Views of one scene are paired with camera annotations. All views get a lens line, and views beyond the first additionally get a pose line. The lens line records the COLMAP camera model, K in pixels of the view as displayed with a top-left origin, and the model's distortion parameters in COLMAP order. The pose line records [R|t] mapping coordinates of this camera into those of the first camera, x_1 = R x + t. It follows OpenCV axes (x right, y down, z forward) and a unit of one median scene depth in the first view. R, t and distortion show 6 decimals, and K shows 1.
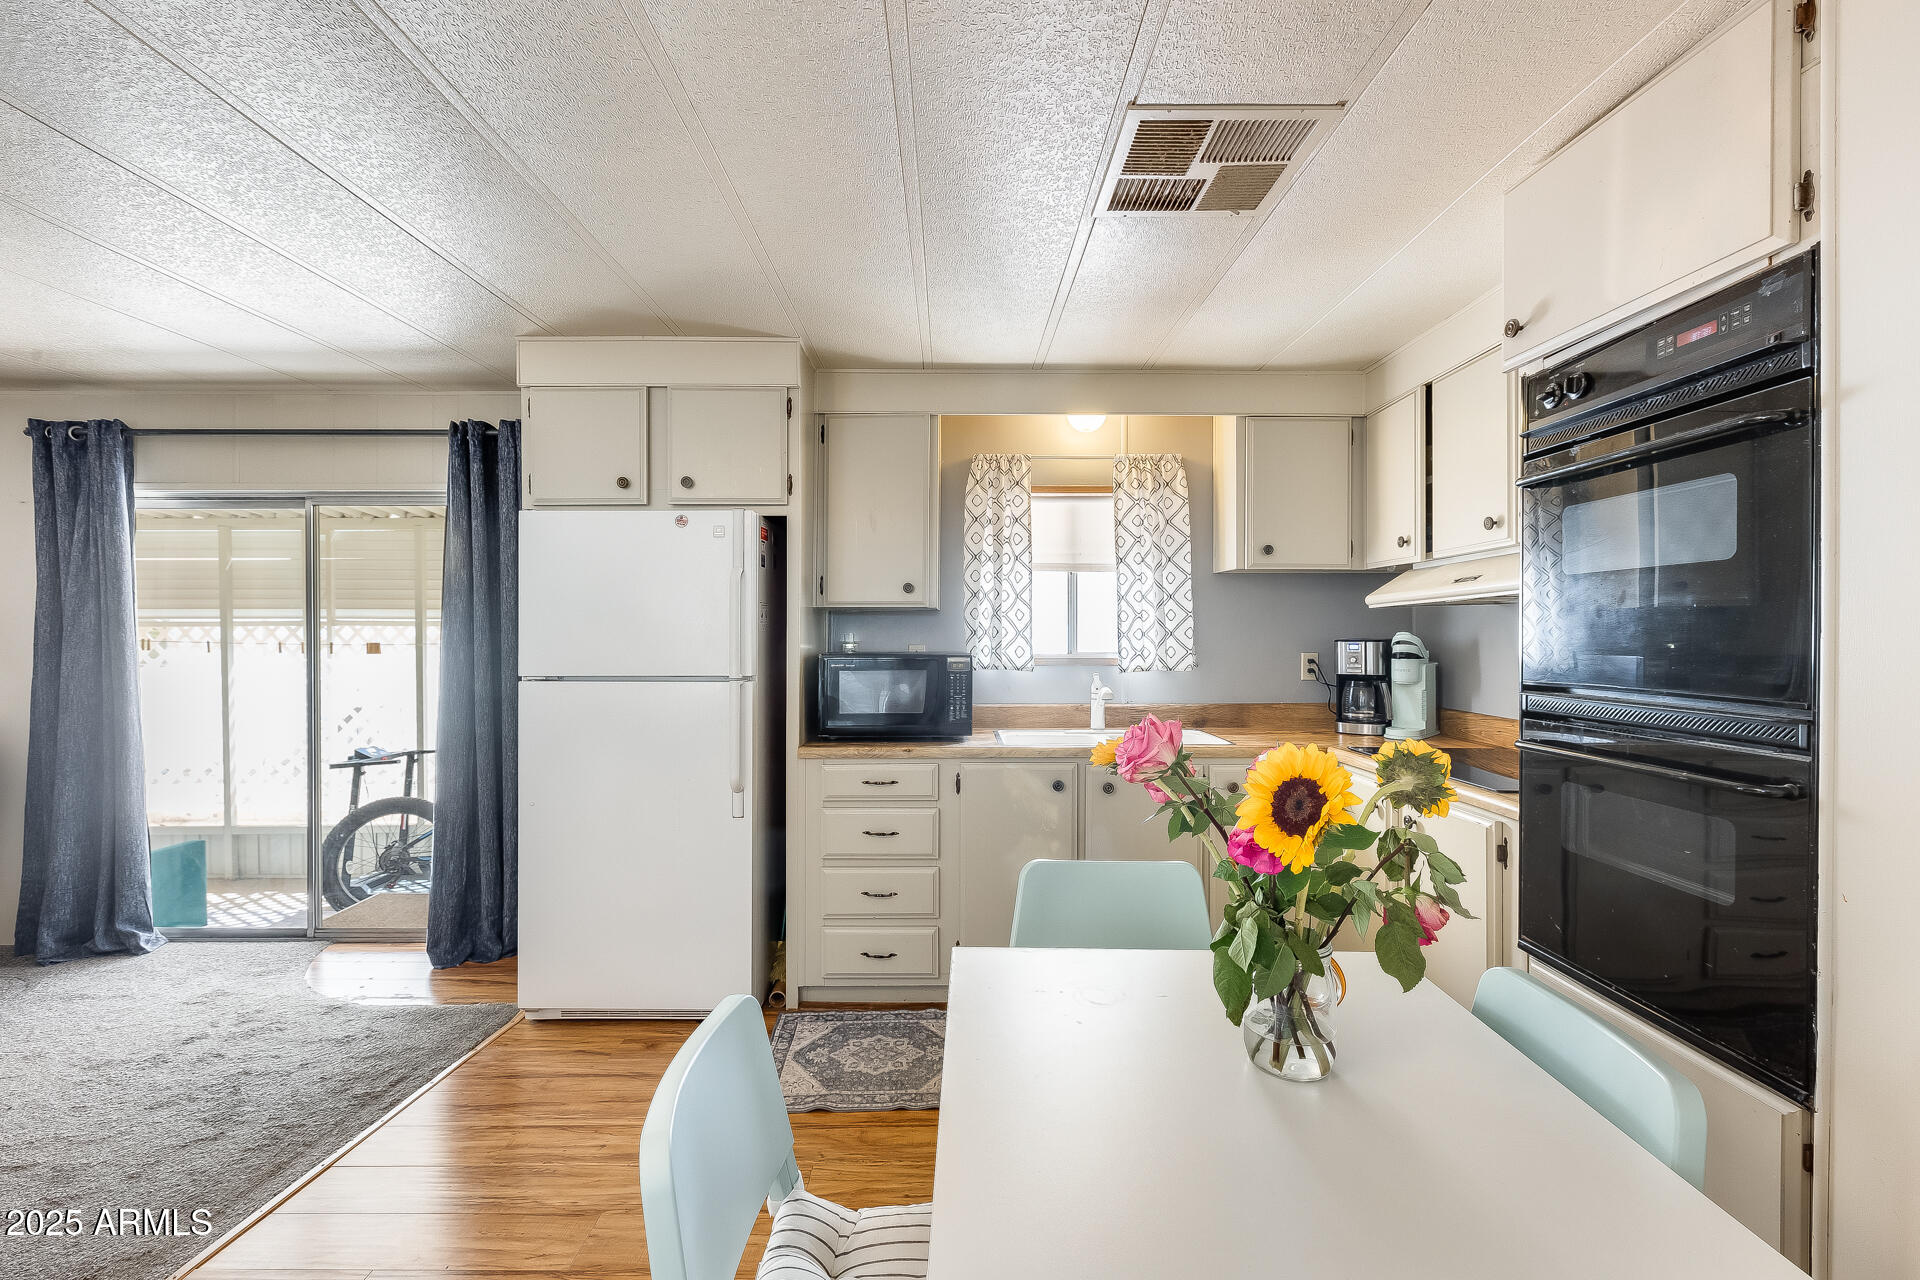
lens RADIAL K [[852.6, 0, 961.9], [0, 852.6, 640.0], [0, 0, 1]] dist [-0.009509, 0.000938]
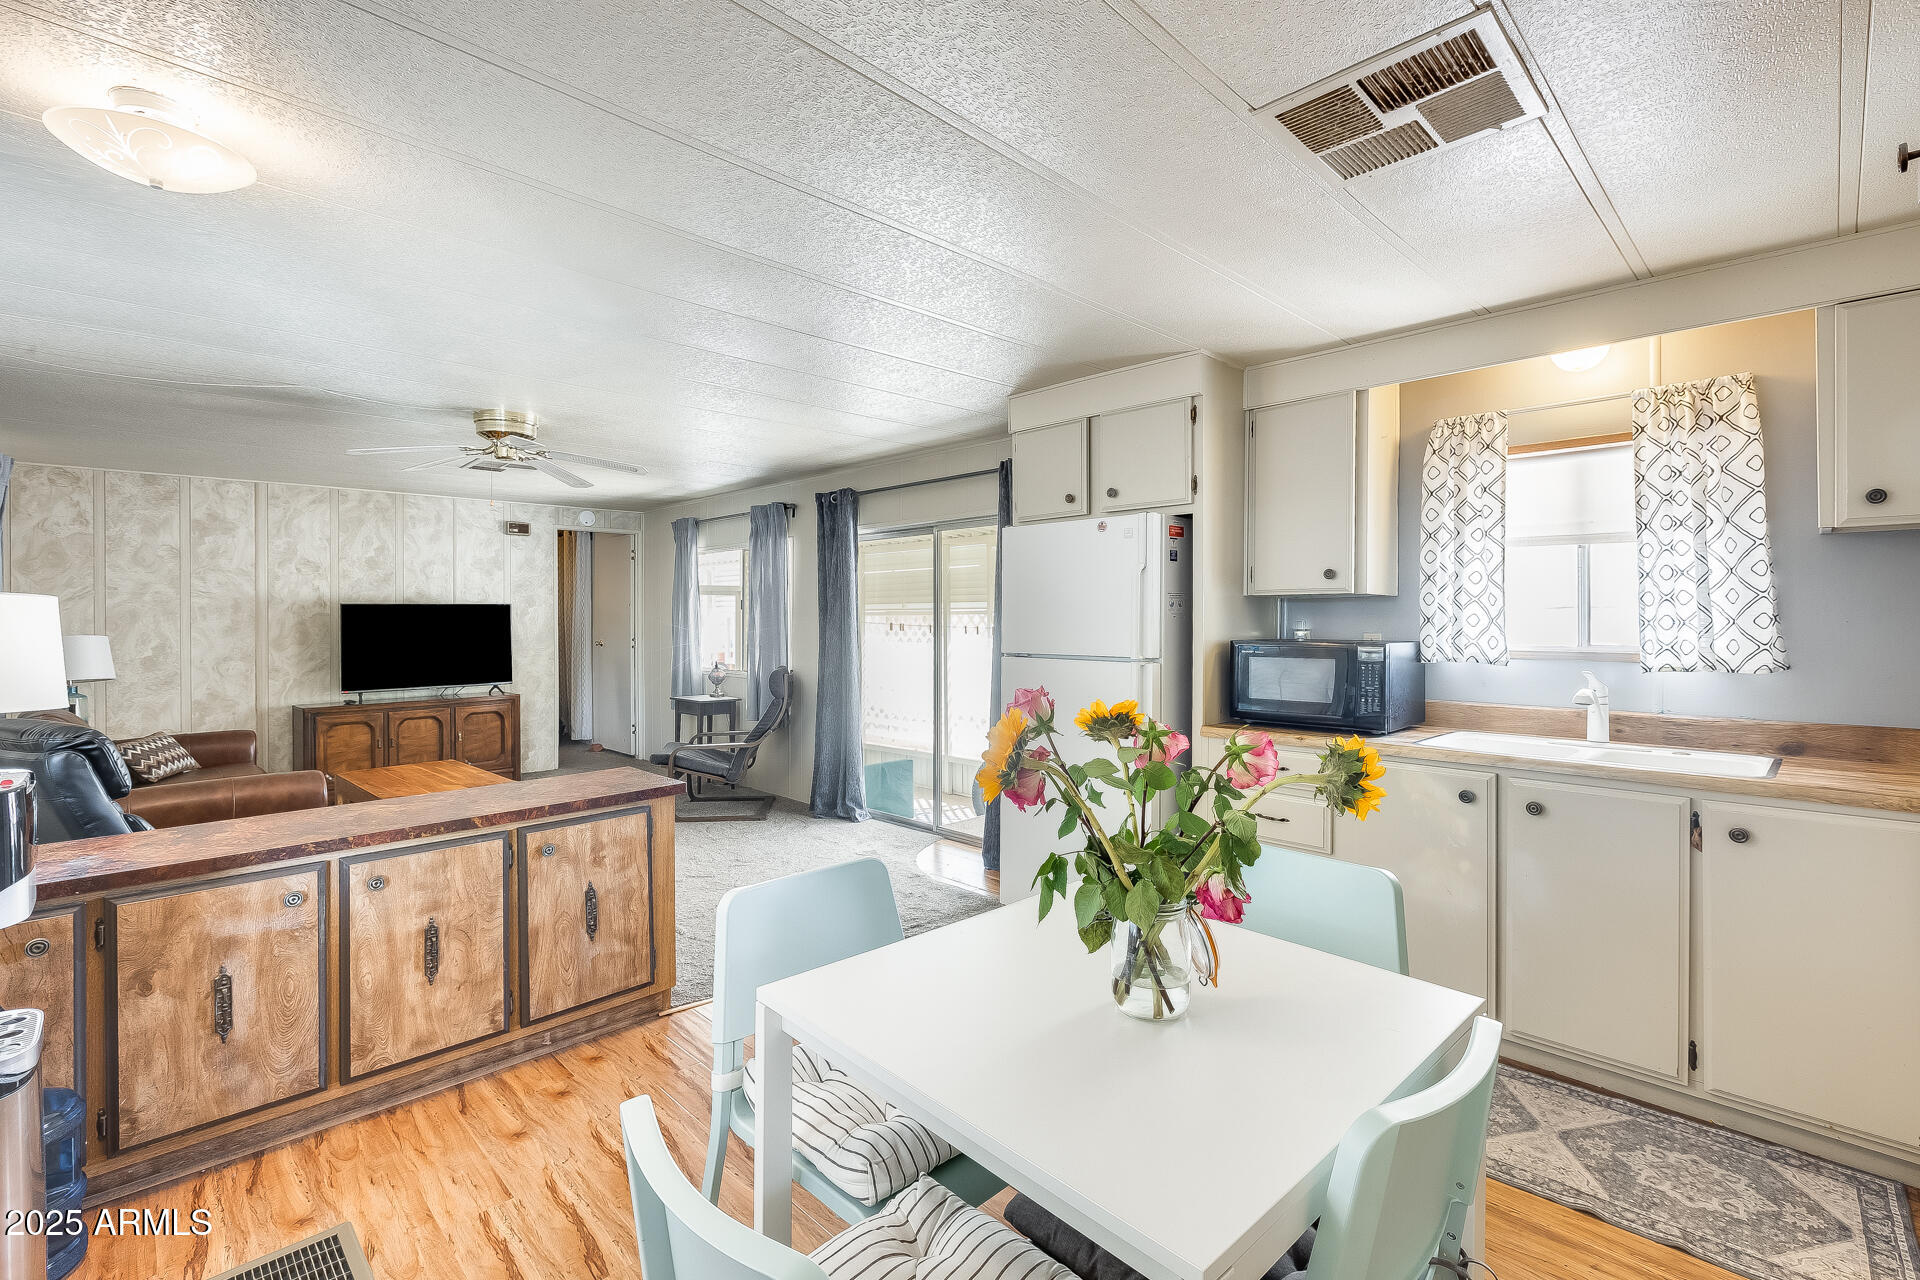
lens RADIAL K [[852.6, 0, 925.1], [0, 852.6, 621.1], [0, 0, 1]] dist [-0.009509, 0.000938]
pose [[0.680885, 0.001578, -0.732388, 0.306577], [-0.006228, 0.999974, -0.003635, -0.001140], [0.732364, 0.007036, 0.680877, 0.003378]]
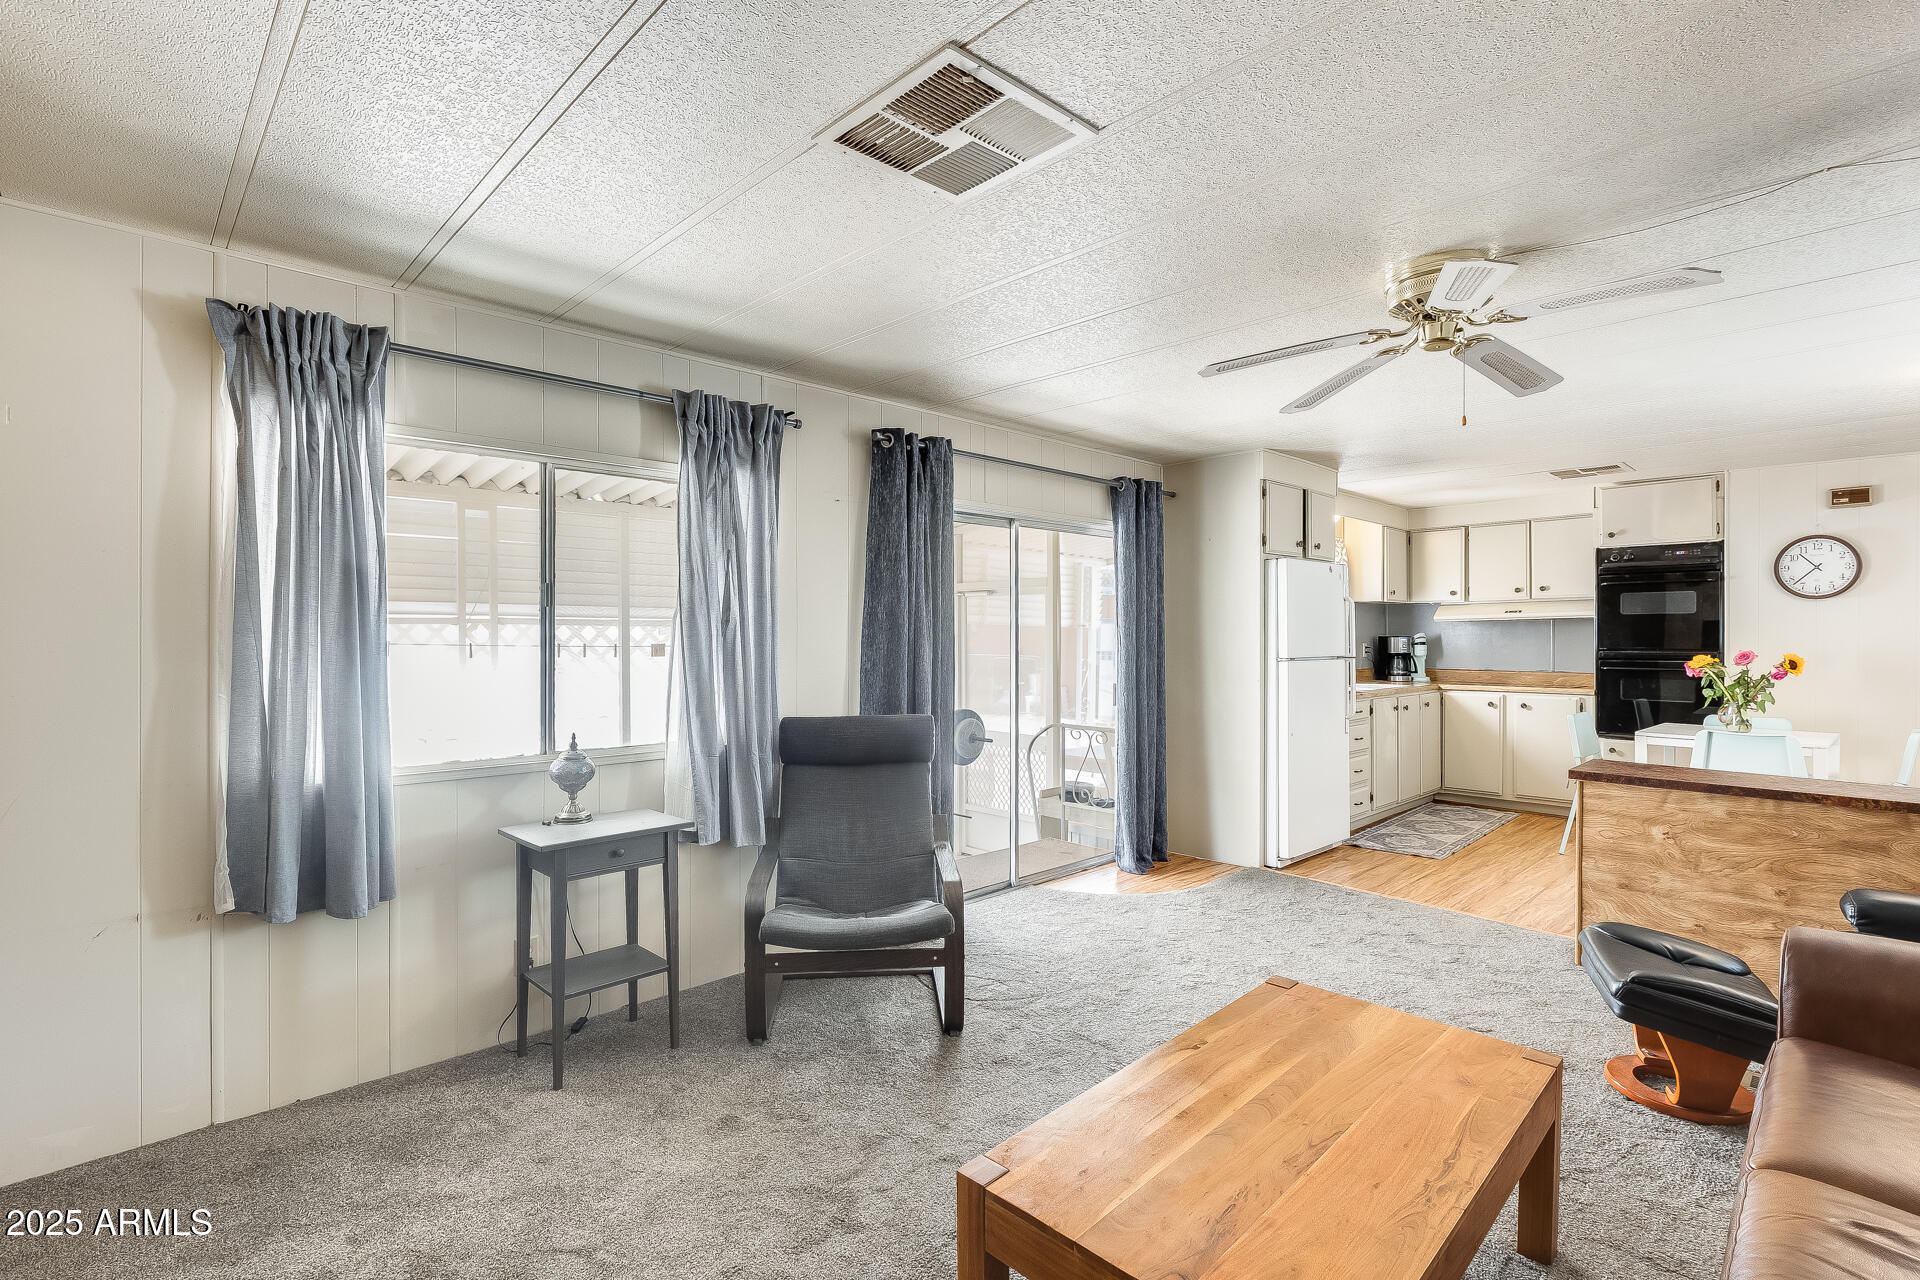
lens RADIAL K [[891.5, 0, 960.0], [0, 891.5, 641.3], [0, 0, 1]] dist [-0.000752, -0.000129]
pose [[0.728267, -0.005128, 0.685275, -1.864997], [0.005896, 0.999982, 0.001217, 0.002134], [-0.685269, 0.003154, 0.728284, 0.146032]]
